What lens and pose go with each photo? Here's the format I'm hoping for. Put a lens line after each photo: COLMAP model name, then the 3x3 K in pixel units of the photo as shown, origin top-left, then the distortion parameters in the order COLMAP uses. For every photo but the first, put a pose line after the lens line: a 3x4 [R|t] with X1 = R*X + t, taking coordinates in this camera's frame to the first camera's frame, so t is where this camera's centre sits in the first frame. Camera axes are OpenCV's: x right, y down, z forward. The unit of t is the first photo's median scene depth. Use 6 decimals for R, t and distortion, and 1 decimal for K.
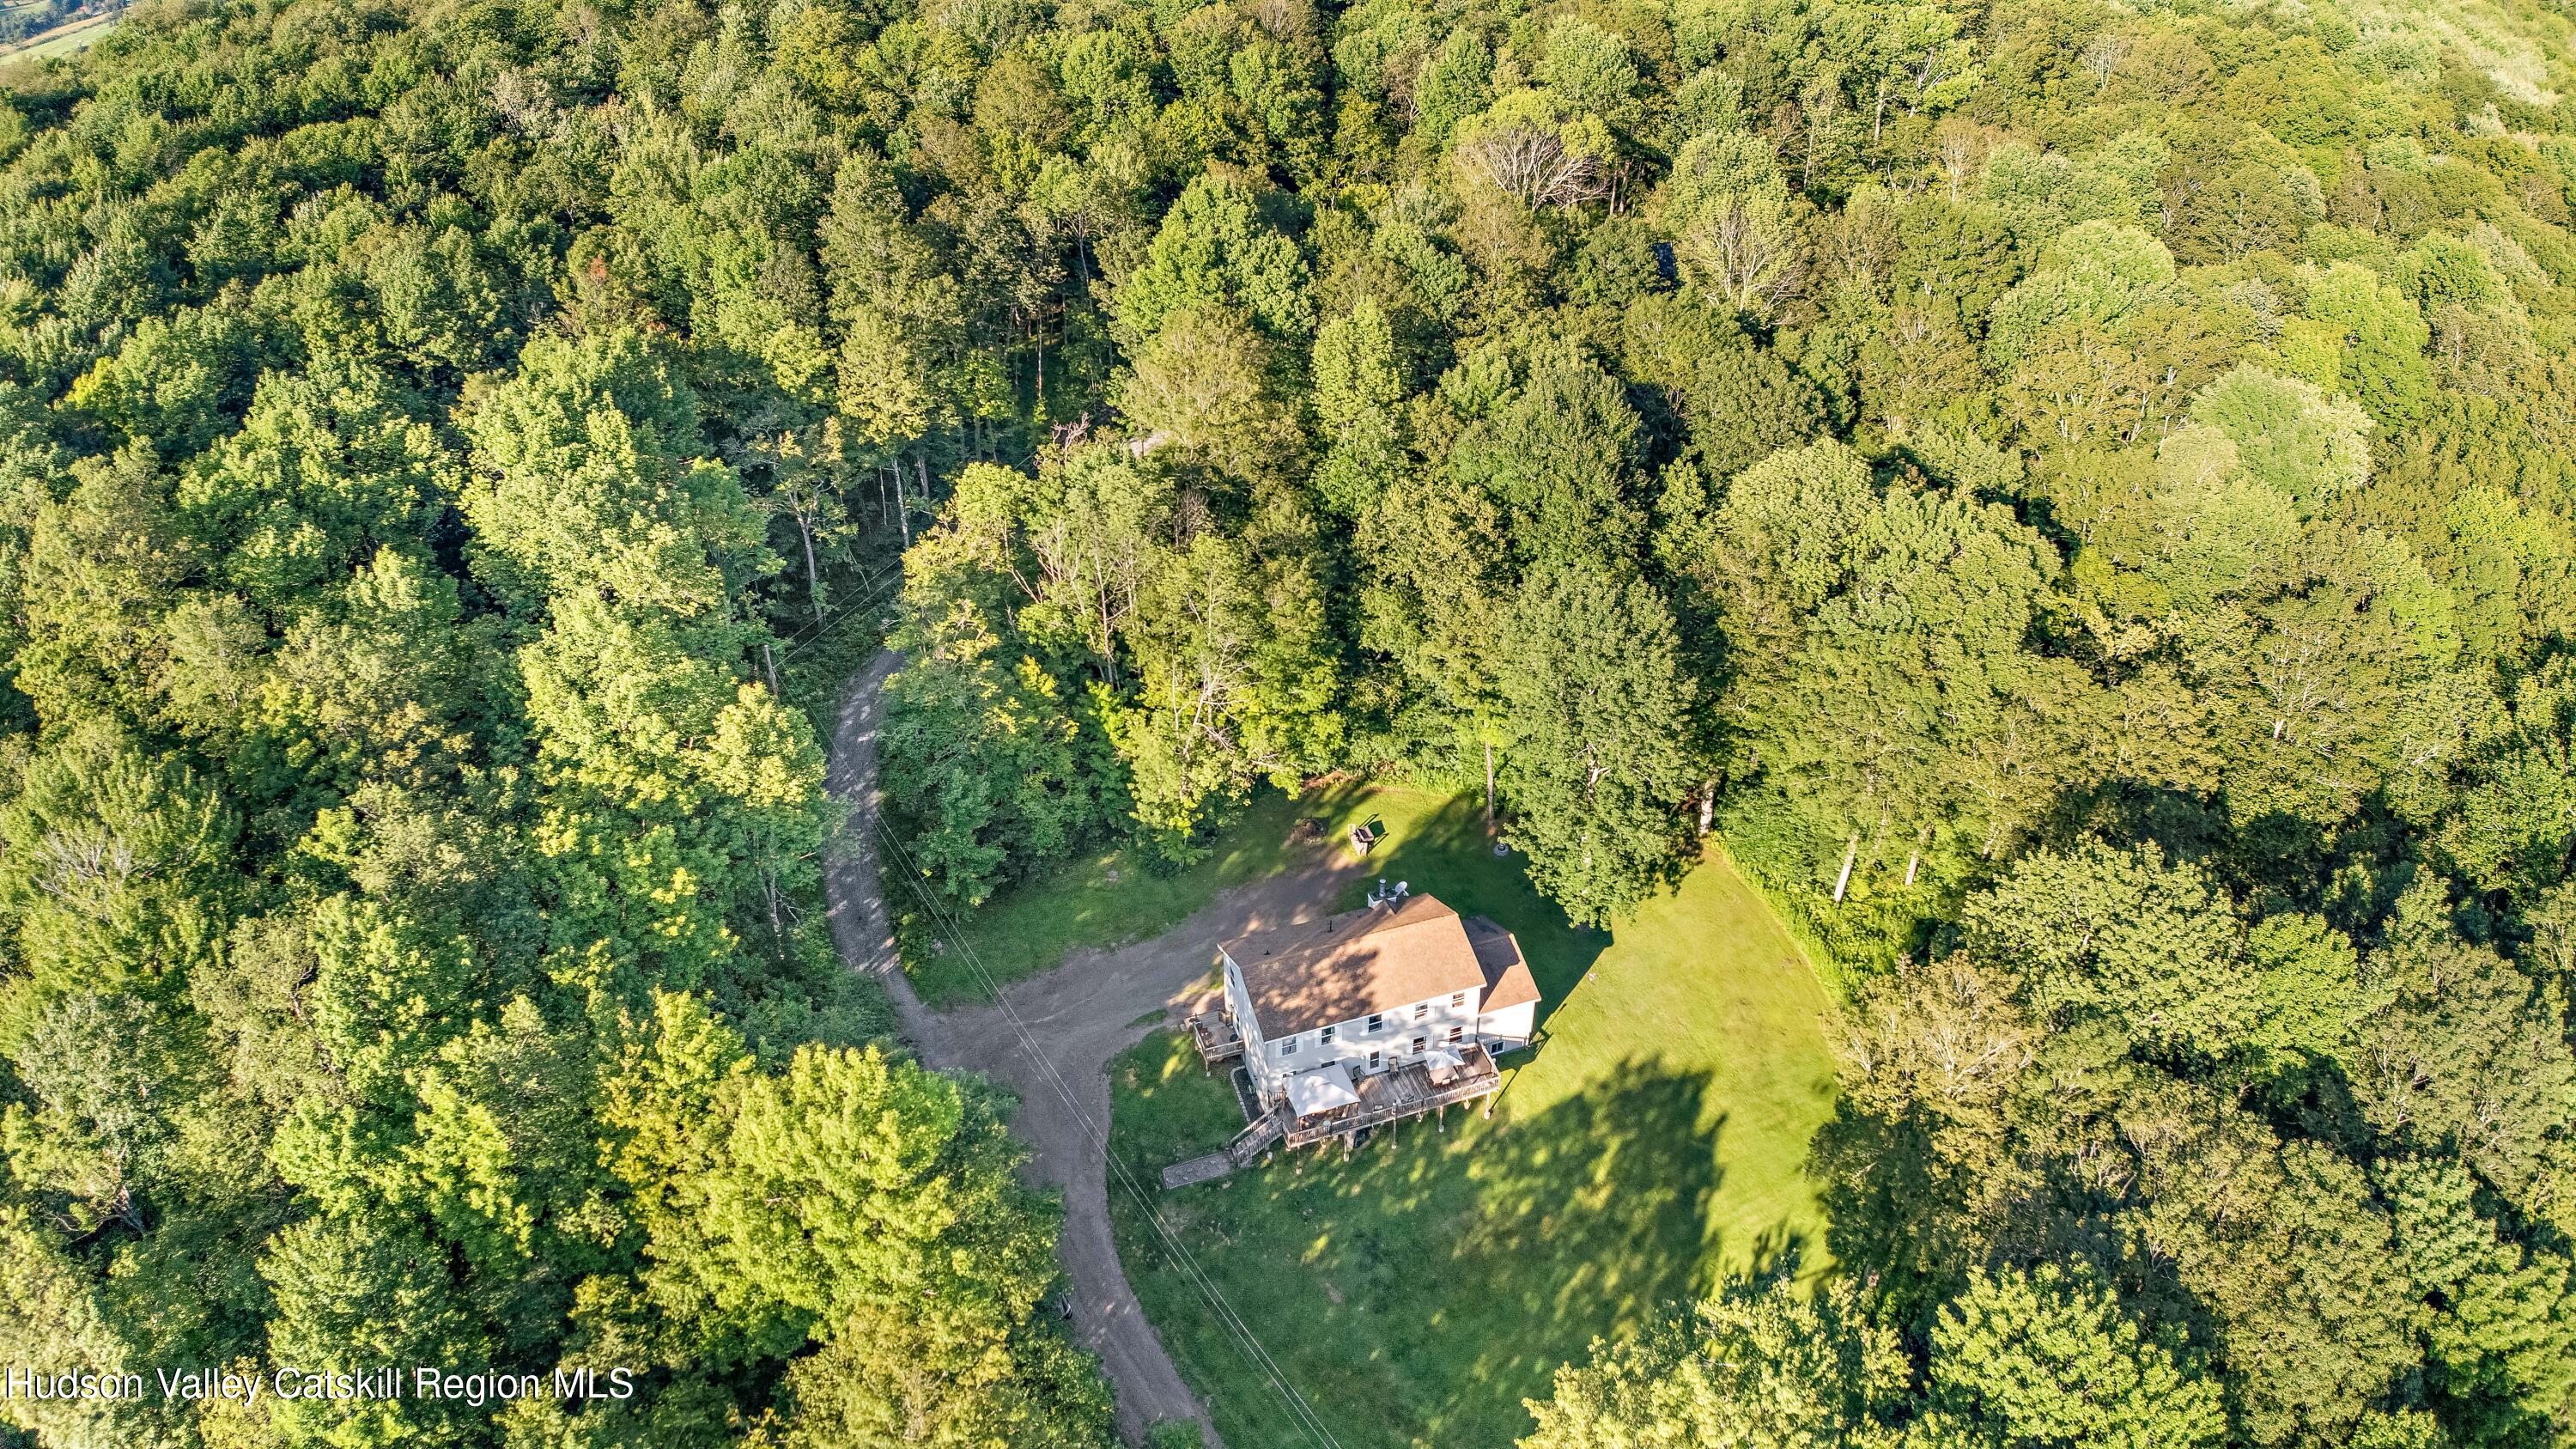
lens RADIAL K [[1553.9, 0, 1238.9], [0, 1553.9, 738.9], [0, 0, 1]] dist [-0.183003, 0.024641]
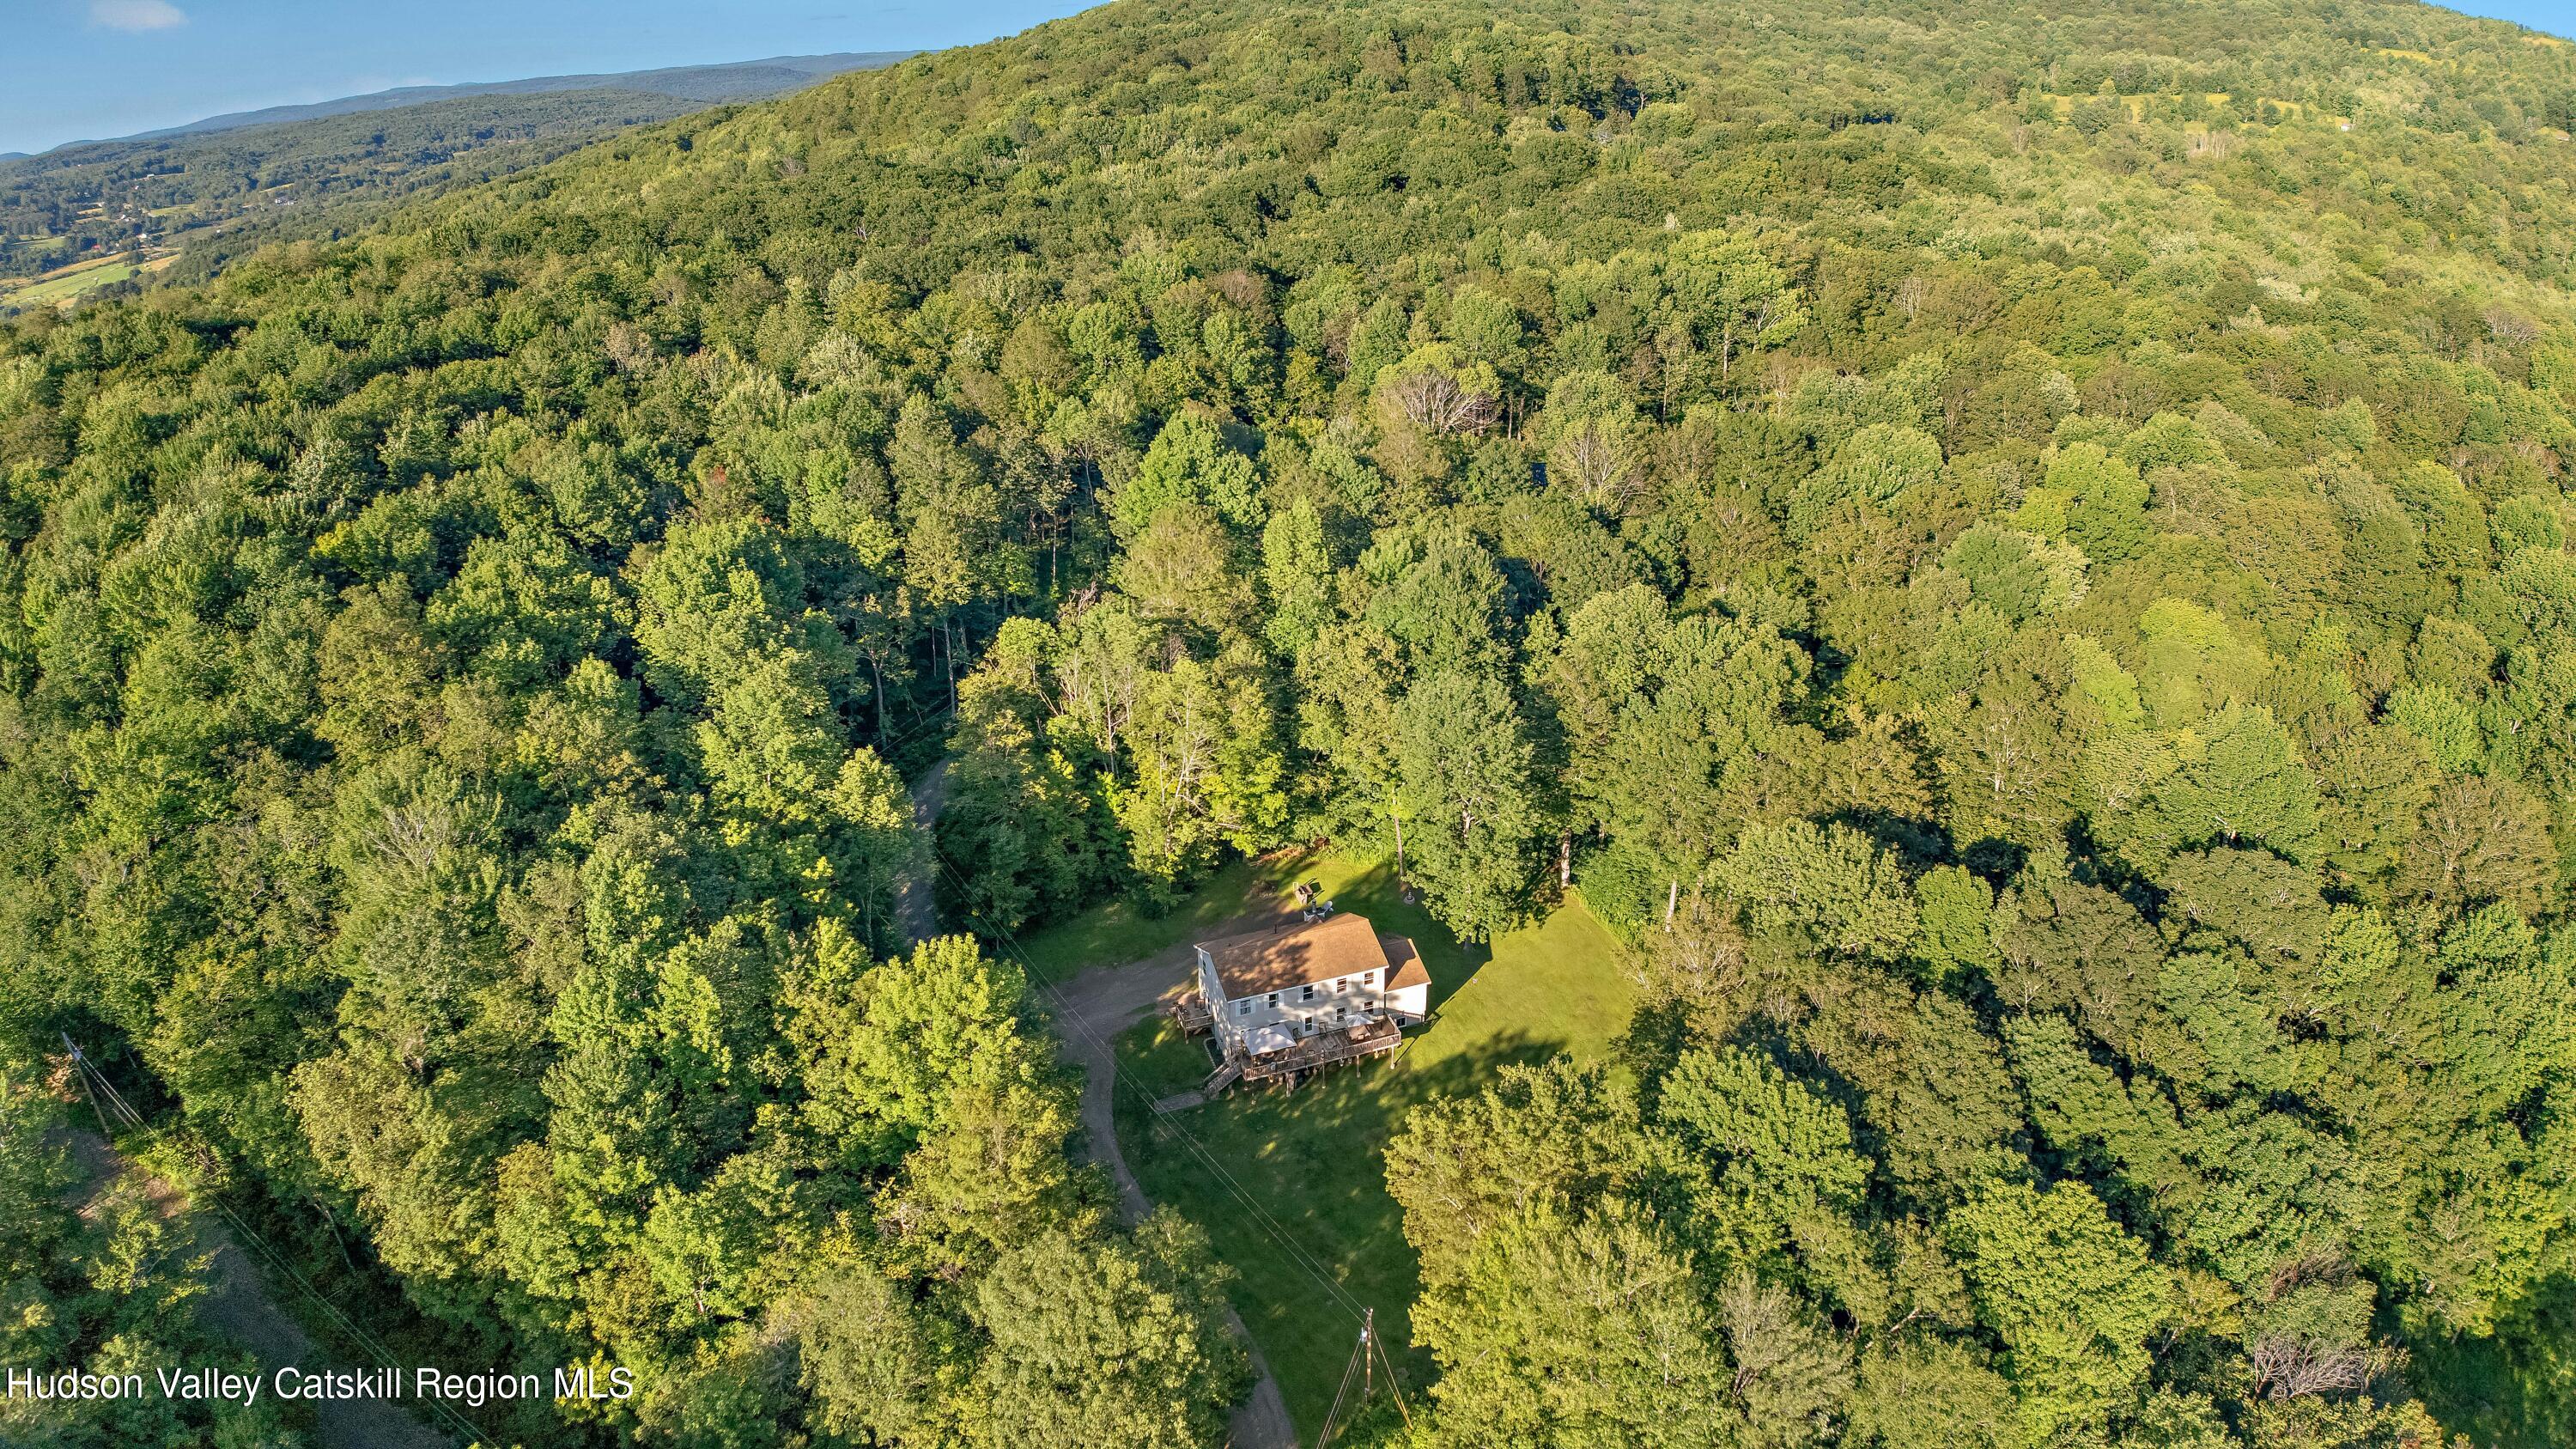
lens RADIAL K [[1553.9, 0, 1238.9], [0, 1553.9, 738.9], [0, 0, 1]] dist [-0.183003, 0.024641]
pose [[0.999876, -0.008861, 0.013051, 0.007752], [0.010857, 0.986765, -0.161792, 0.139386], [-0.011445, 0.161914, 0.986739, -0.304338]]
